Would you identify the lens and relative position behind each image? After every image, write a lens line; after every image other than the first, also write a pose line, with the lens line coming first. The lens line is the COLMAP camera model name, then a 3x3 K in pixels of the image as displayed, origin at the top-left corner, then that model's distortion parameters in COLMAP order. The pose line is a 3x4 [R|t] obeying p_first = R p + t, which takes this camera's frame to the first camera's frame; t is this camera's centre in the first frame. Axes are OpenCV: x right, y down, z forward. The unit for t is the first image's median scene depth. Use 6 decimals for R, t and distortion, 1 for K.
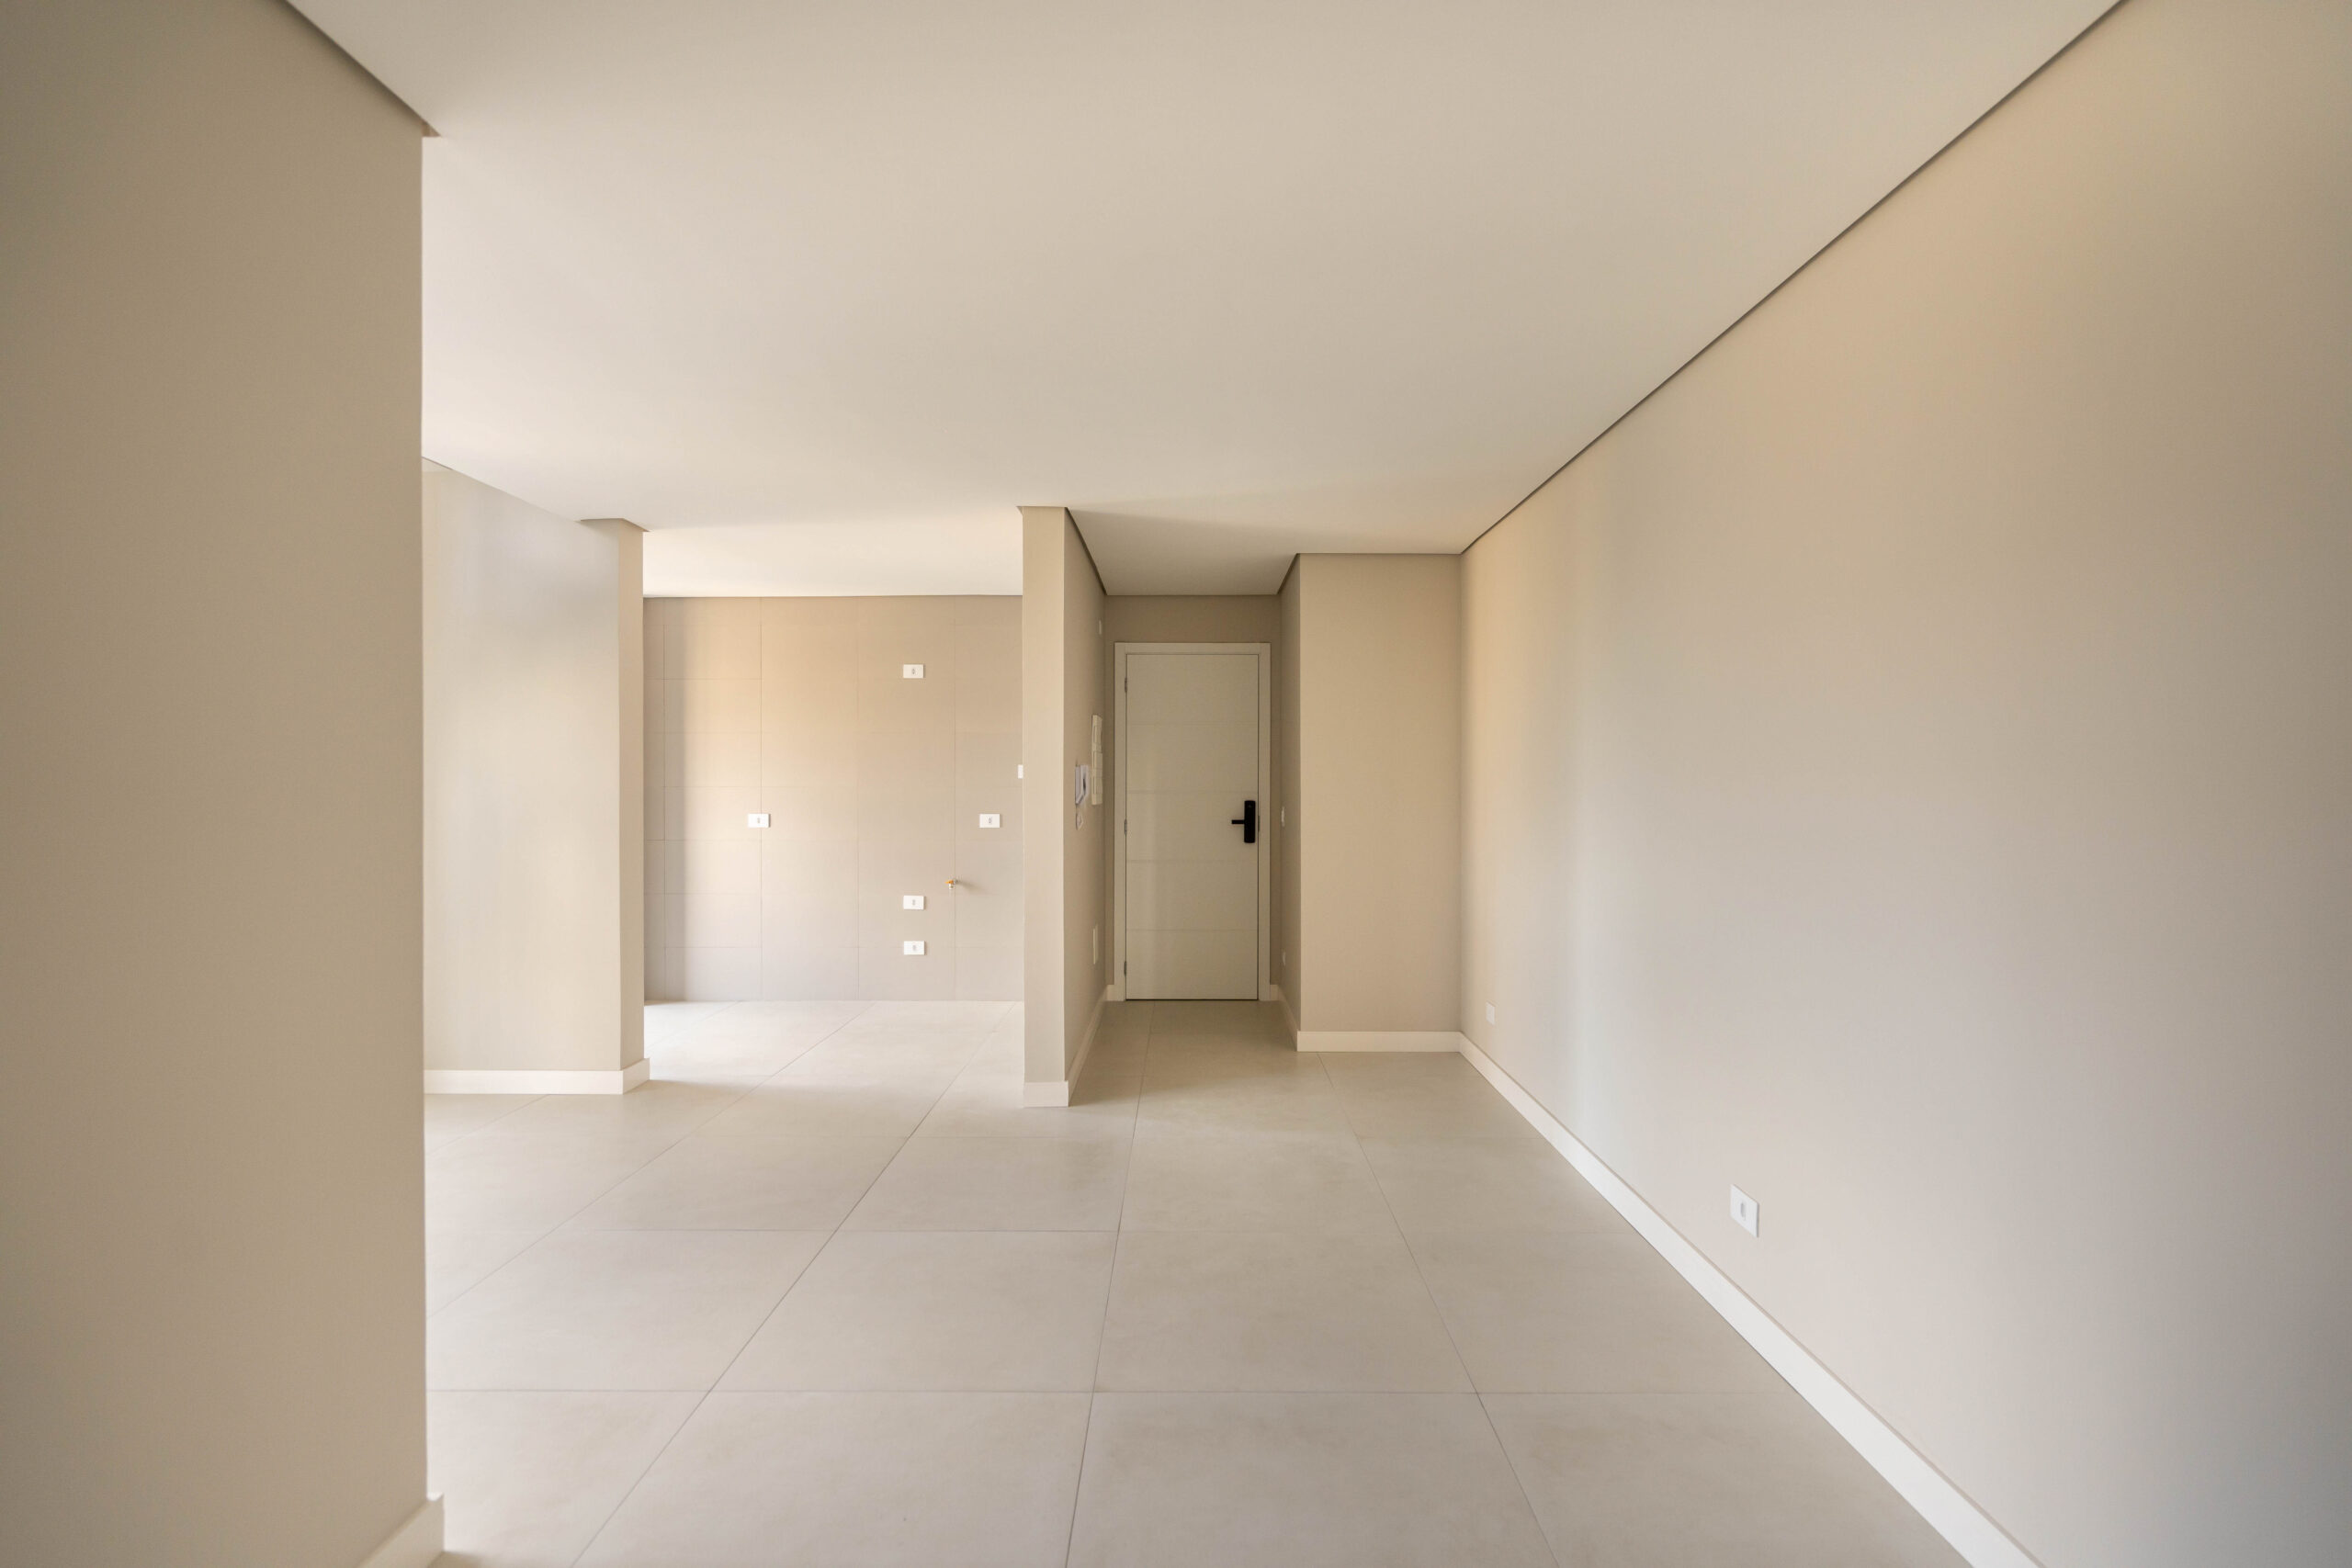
lens RADIAL K [[1087.0, 0, 1176.0], [0, 1087.0, 784.0], [0, 0, 1]] dist [-0.001072, 0.020403]
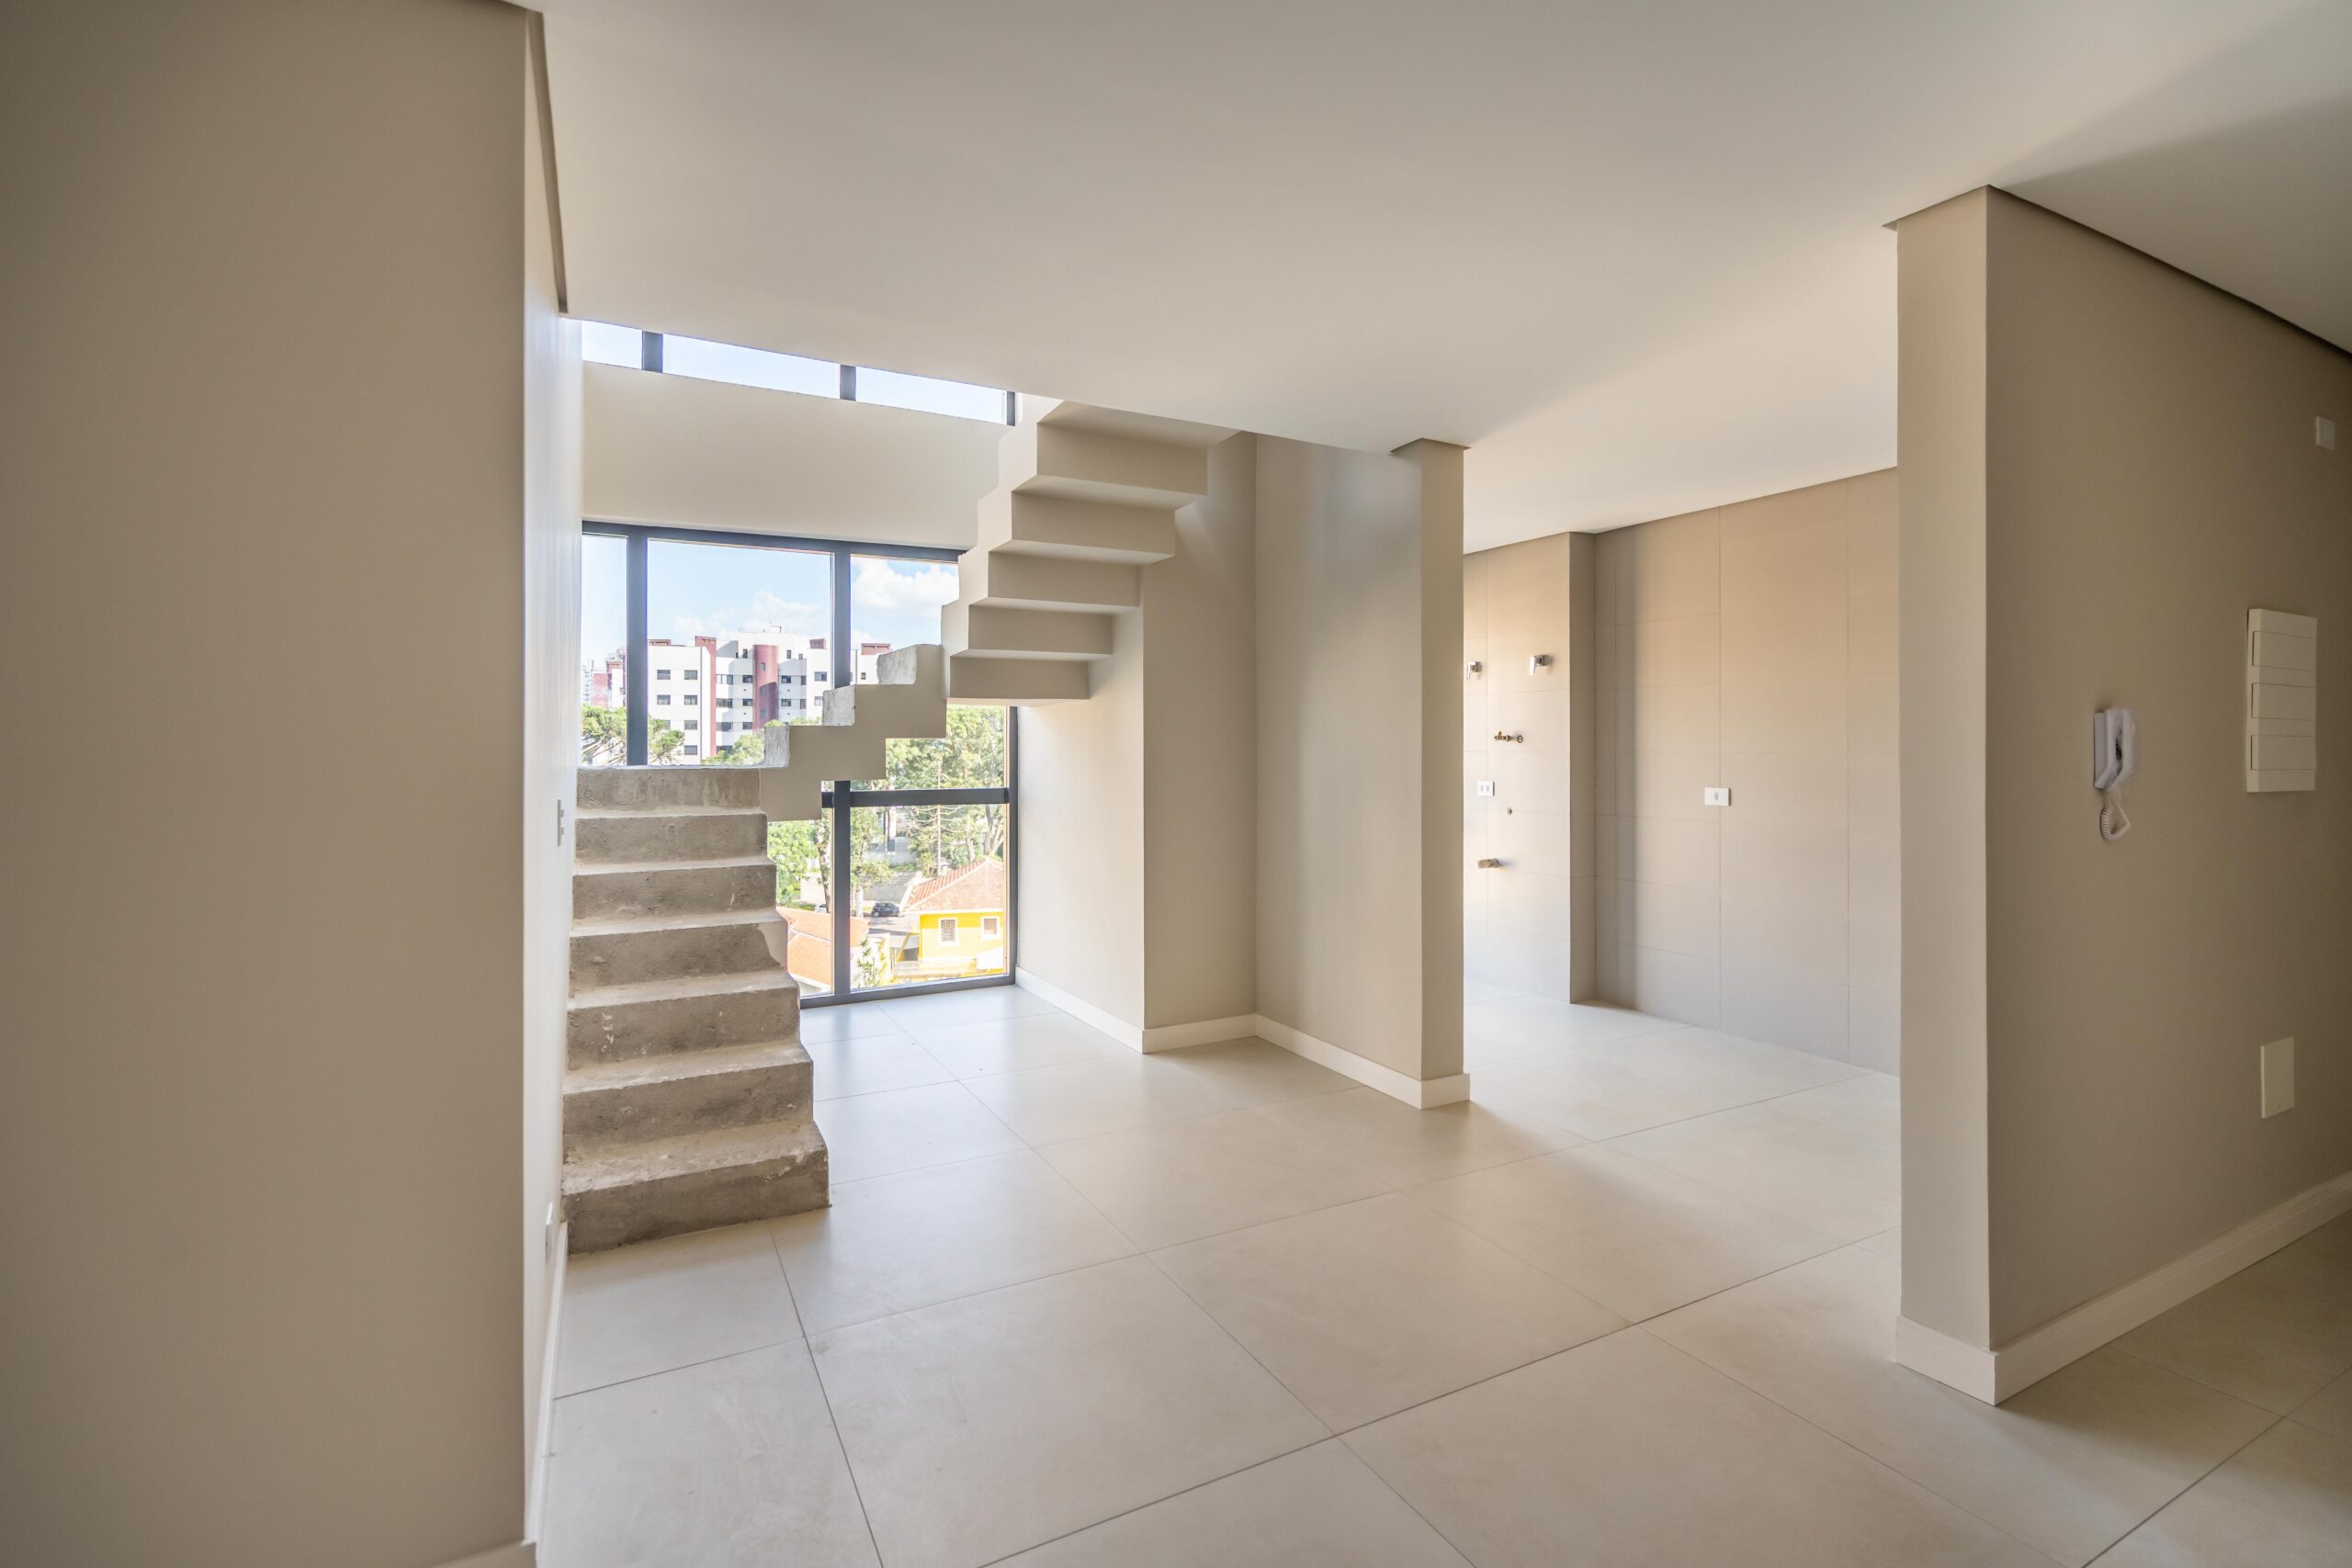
lens RADIAL K [[1075.4, 0, 1185.7], [0, 1075.4, 742.8], [0, 0, 1]] dist [-0.000092, 0.000294]
pose [[0.485010, -0.002879, -0.874504, 0.118178], [-0.005116, 0.999968, -0.006129, 0.002497], [0.874494, 0.007446, 0.484980, 0.353857]]
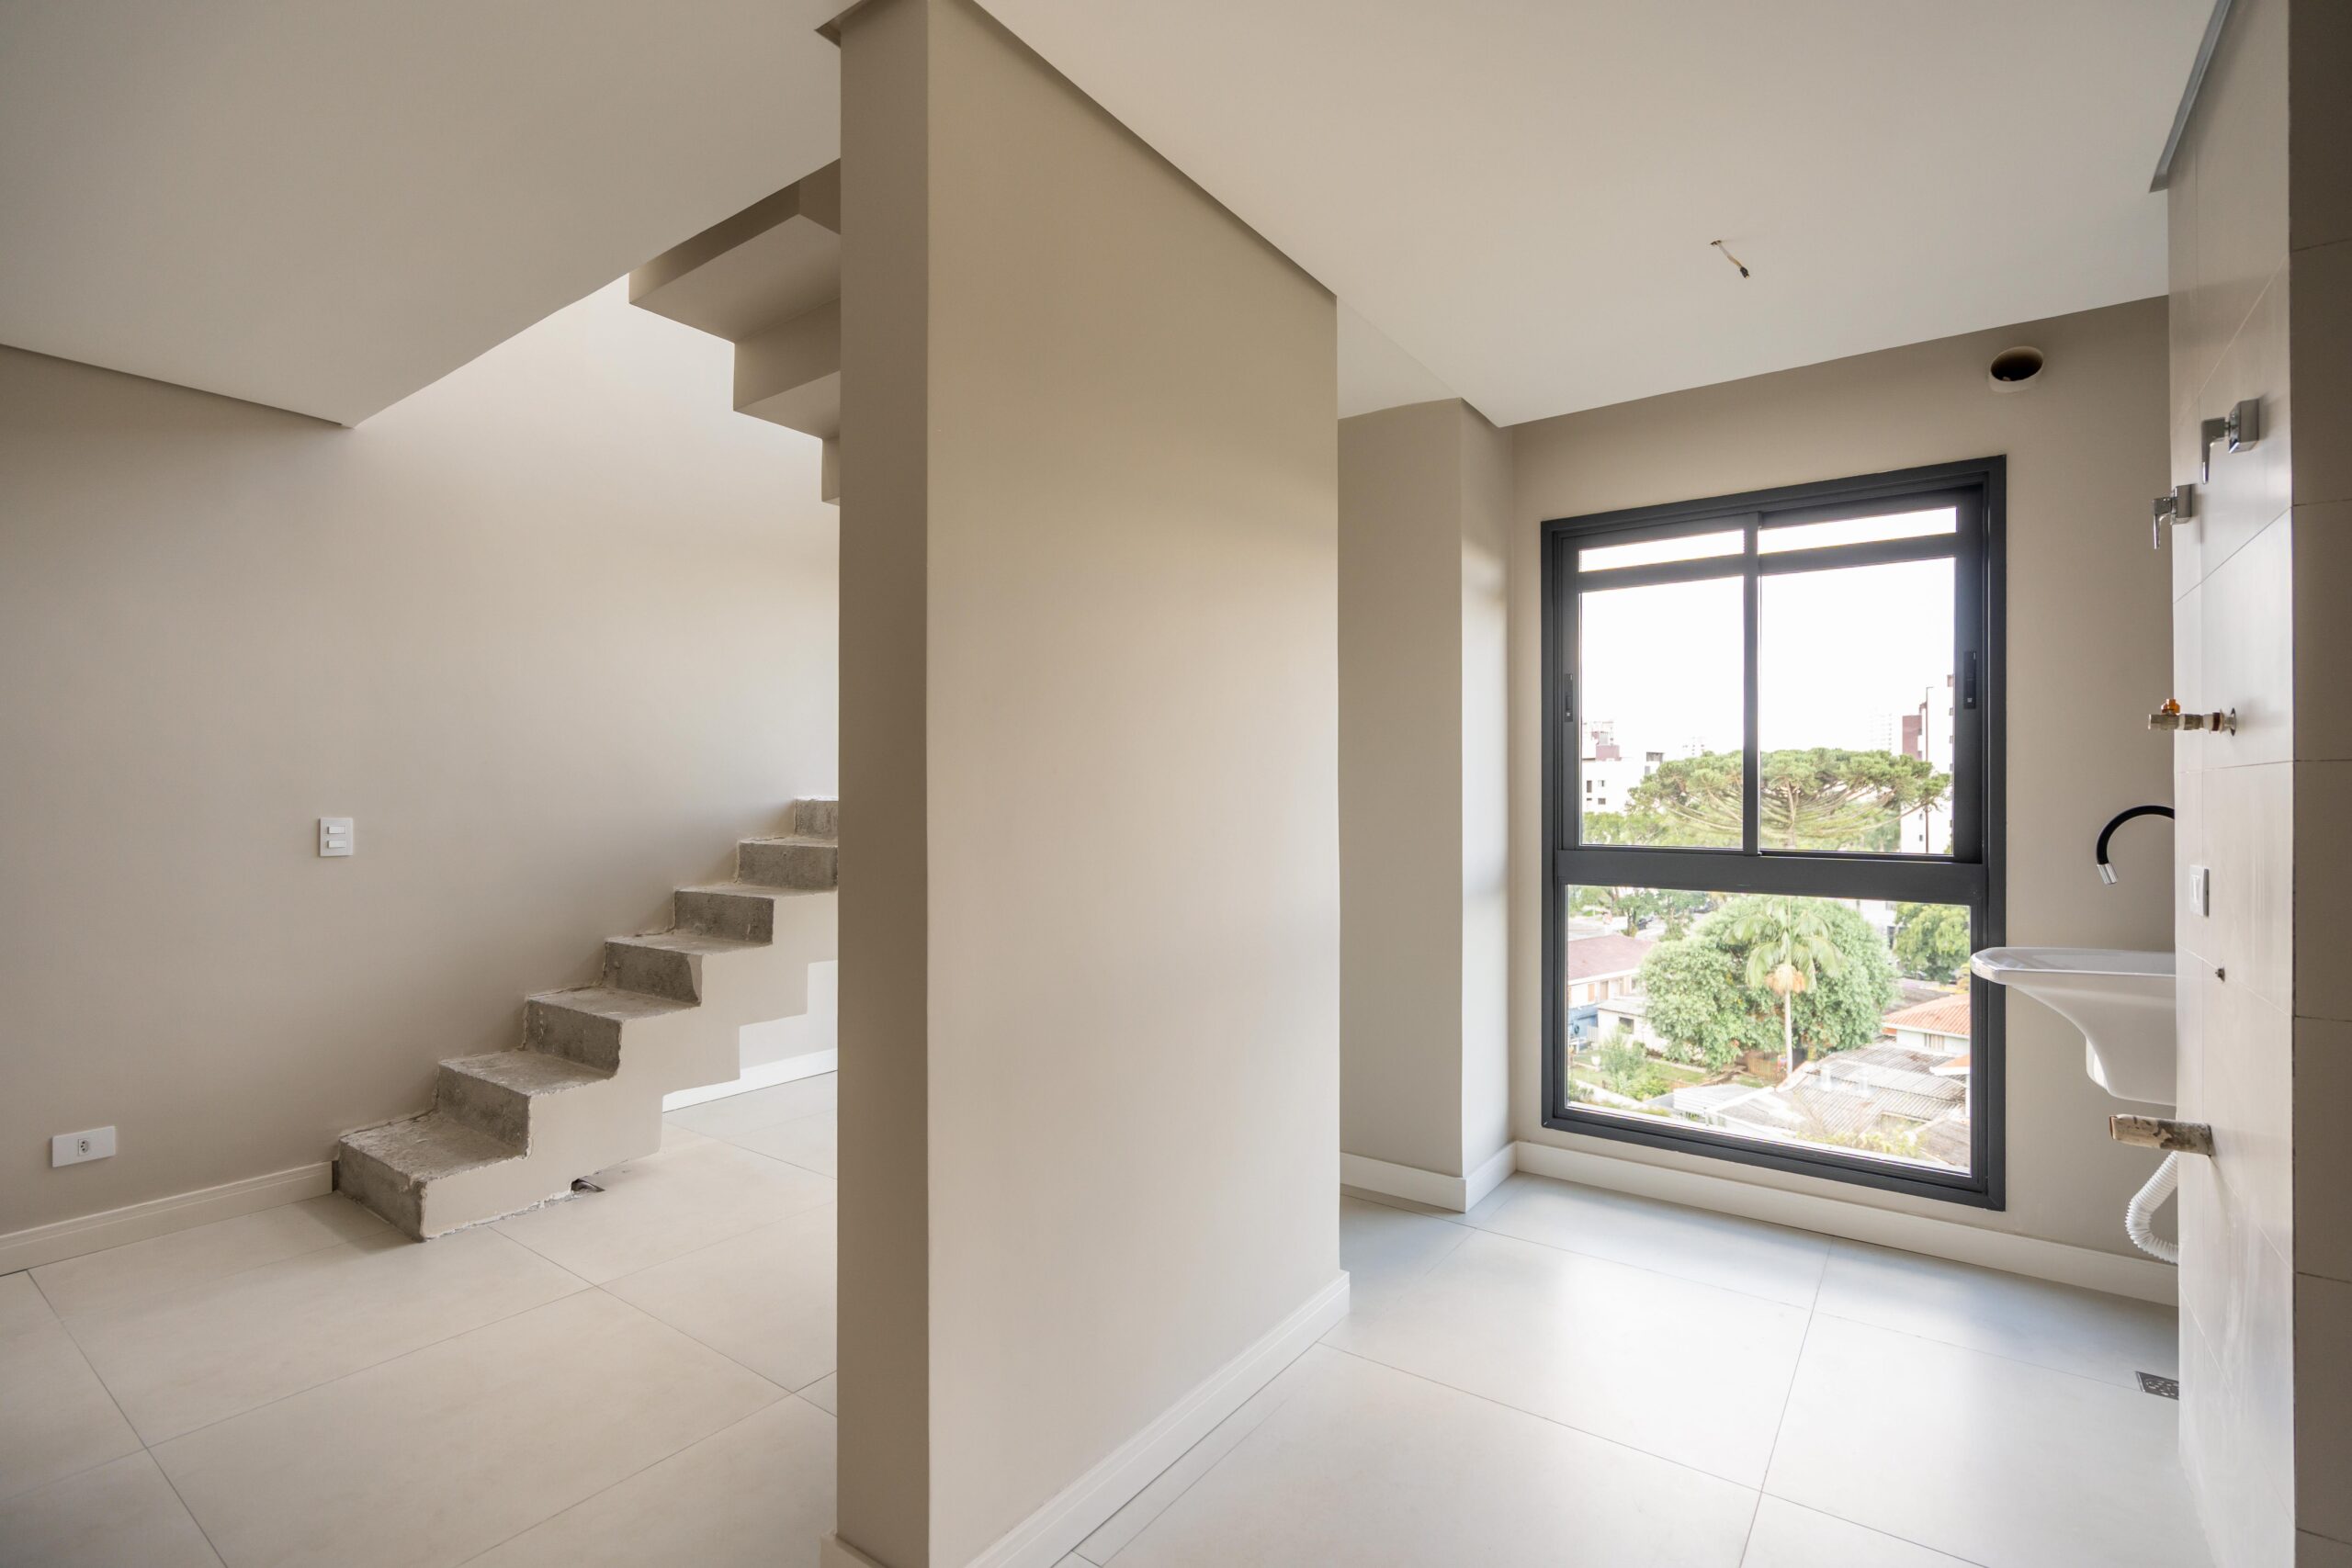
lens RADIAL K [[1067.0, 0, 1179.0], [0, 1067.0, 794.5], [0, 0, 1]] dist [-0.001277, -0.000022]
pose [[-0.575888, 0.000916, -0.817528, -0.234430], [-0.002737, 0.999992, 0.003048, 0.010566], [0.817524, 0.003993, -0.575880, 1.078326]]
